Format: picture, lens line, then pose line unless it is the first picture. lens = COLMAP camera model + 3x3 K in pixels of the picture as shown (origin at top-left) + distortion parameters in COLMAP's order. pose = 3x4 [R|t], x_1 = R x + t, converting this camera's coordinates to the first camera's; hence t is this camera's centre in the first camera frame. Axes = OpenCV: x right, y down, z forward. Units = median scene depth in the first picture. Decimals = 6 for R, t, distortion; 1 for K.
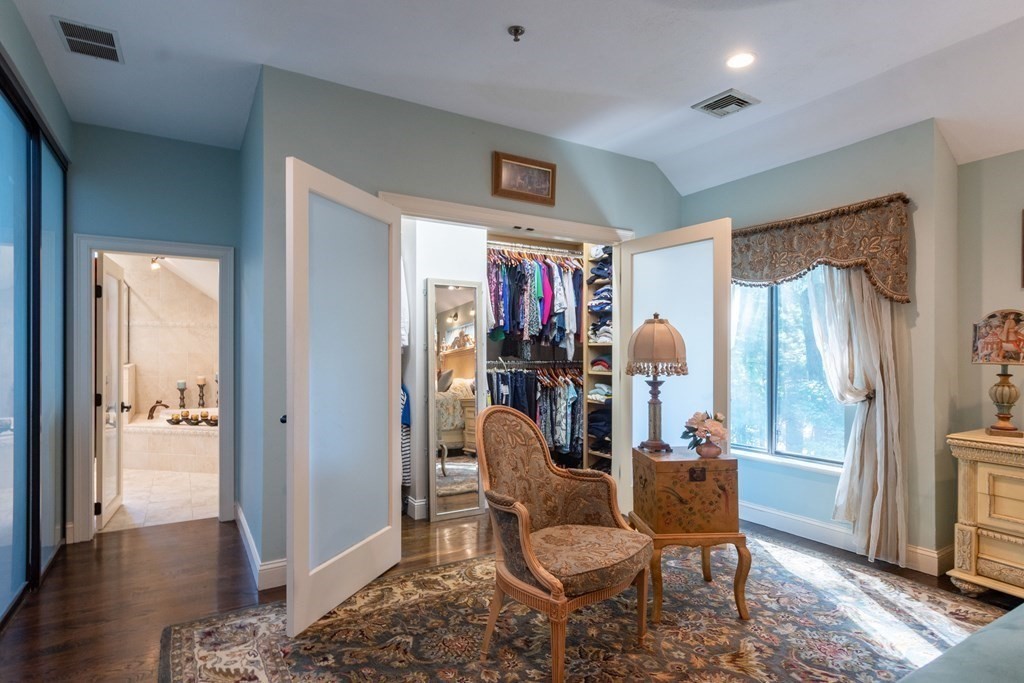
lens RADIAL K [[554.1, 0, 509.6], [0, 554.1, 346.3], [0, 0, 1]] dist [-0.003868, -0.001138]
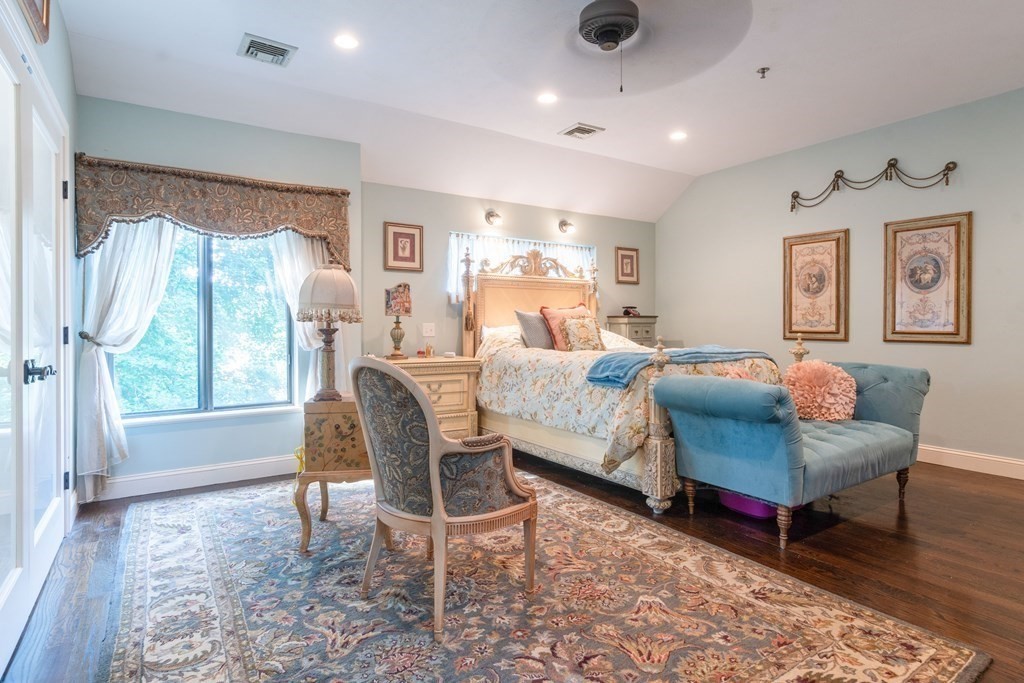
lens RADIAL K [[554.1, 0, 495.9], [0, 554.1, 326.3], [0, 0, 1]] dist [-0.003868, -0.001138]
pose [[-0.037928, -0.005419, 0.999266, -0.722621], [-0.009212, 0.999945, 0.005074, 0.050505], [-0.999238, -0.009013, -0.037976, 0.742914]]
